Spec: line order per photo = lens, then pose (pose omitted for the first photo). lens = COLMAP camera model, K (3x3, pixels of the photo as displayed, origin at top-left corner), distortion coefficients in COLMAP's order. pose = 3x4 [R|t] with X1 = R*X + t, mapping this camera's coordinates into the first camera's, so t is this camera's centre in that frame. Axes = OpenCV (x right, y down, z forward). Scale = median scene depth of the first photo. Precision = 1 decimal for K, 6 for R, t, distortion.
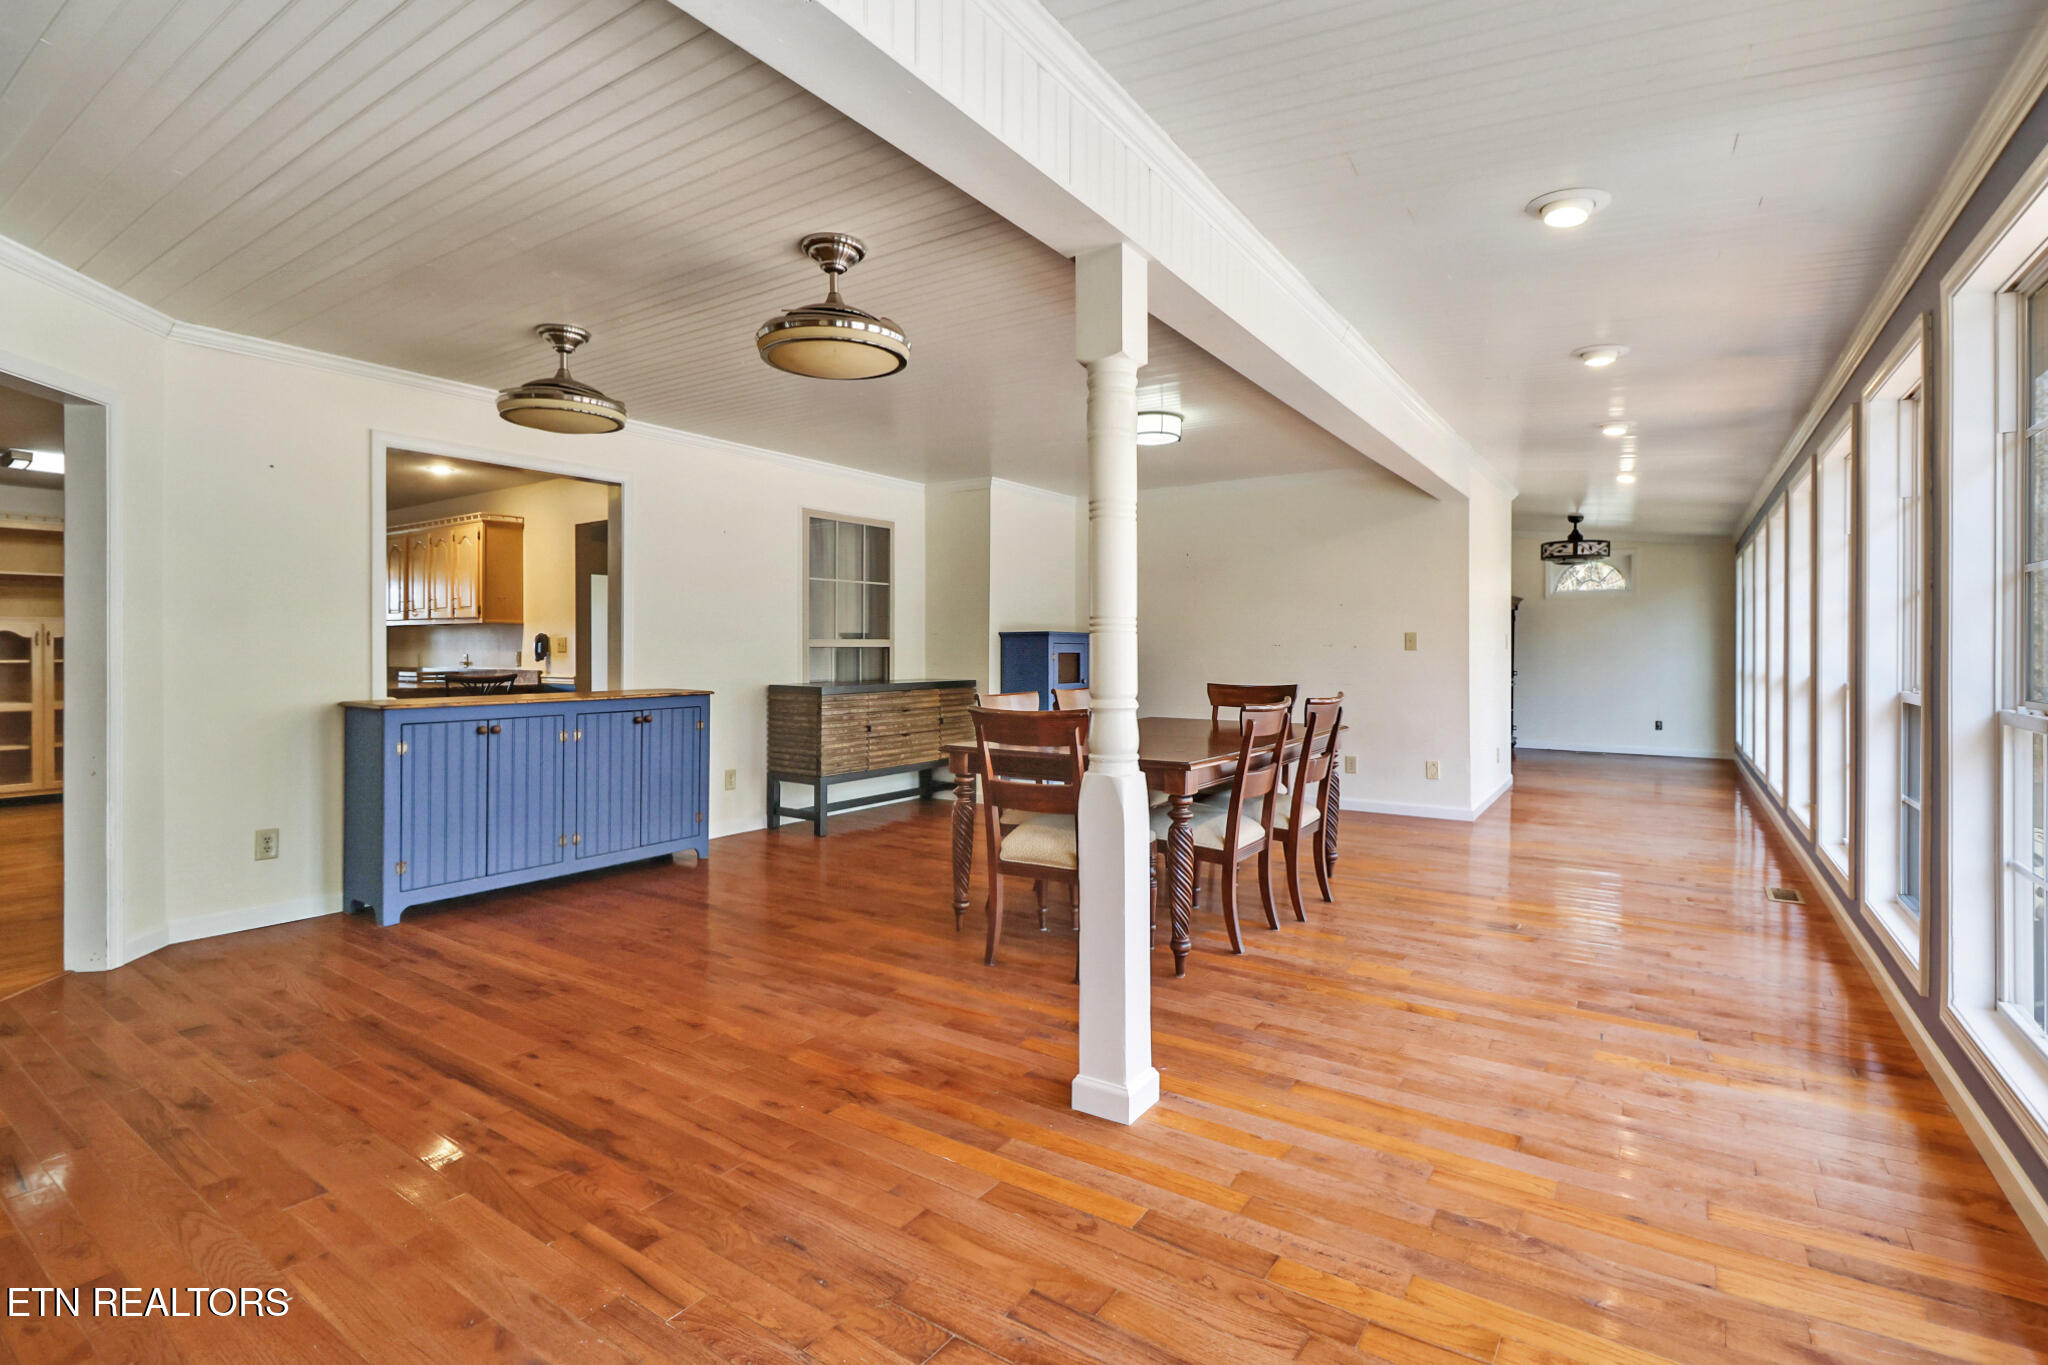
lens RADIAL K [[947.9, 0, 1034.8], [0, 947.9, 665.4], [0, 0, 1]] dist [0.005766, 0.000213]
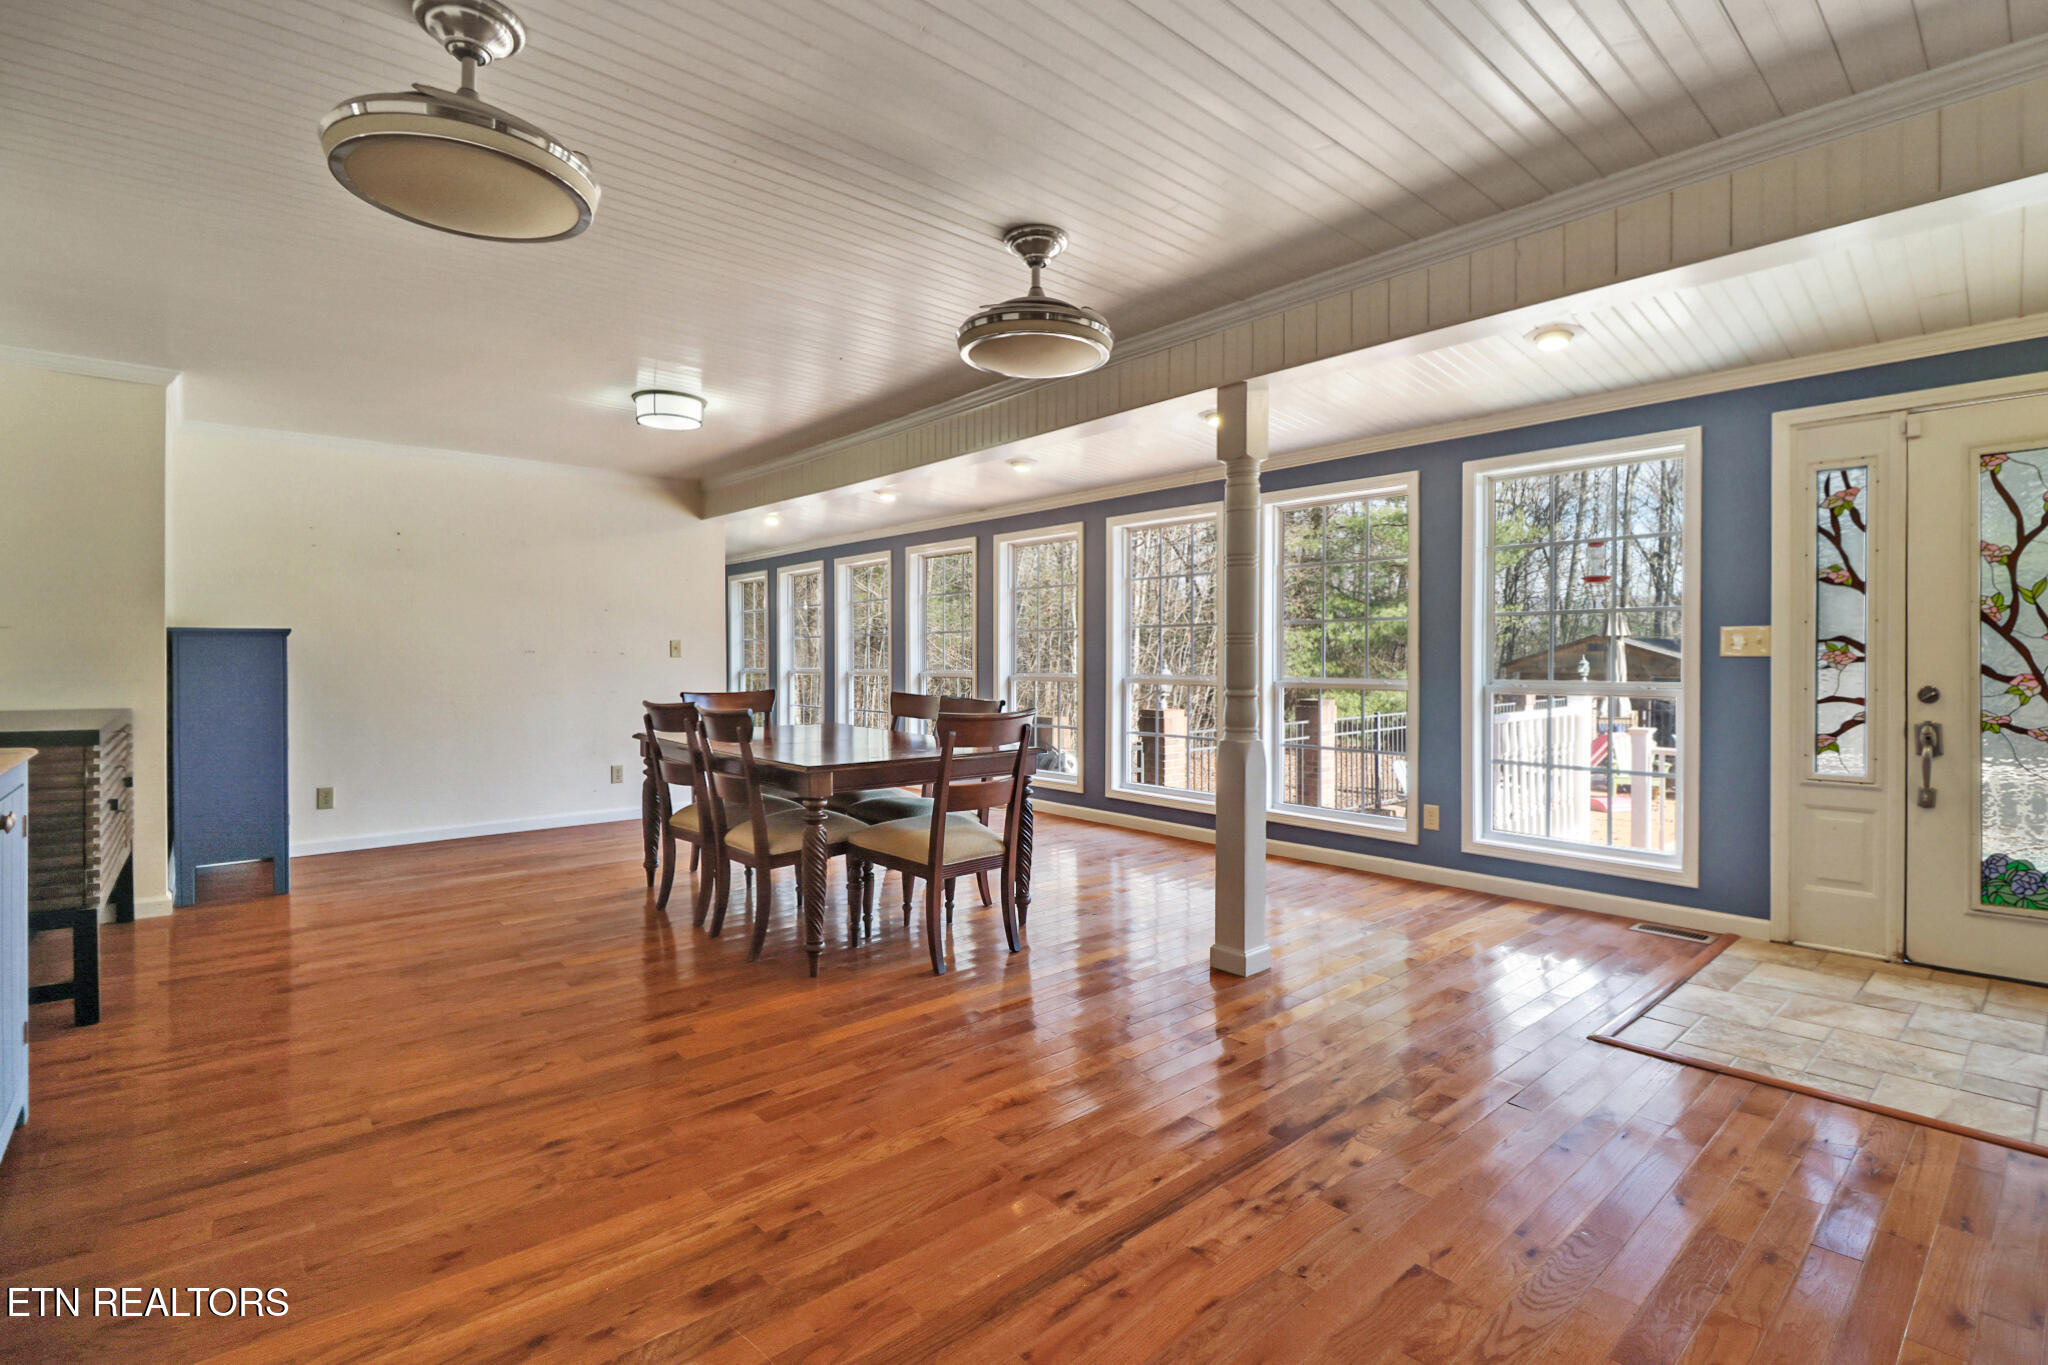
lens RADIAL K [[947.9, 0, 1032.6], [0, 947.9, 670.5], [0, 0, 1]] dist [0.005766, 0.000213]
pose [[0.251506, -0.009332, 0.967811, -1.106071], [0.014499, 0.999878, 0.005874, -0.007844], [-0.967747, 0.012555, 0.251610, 0.731298]]
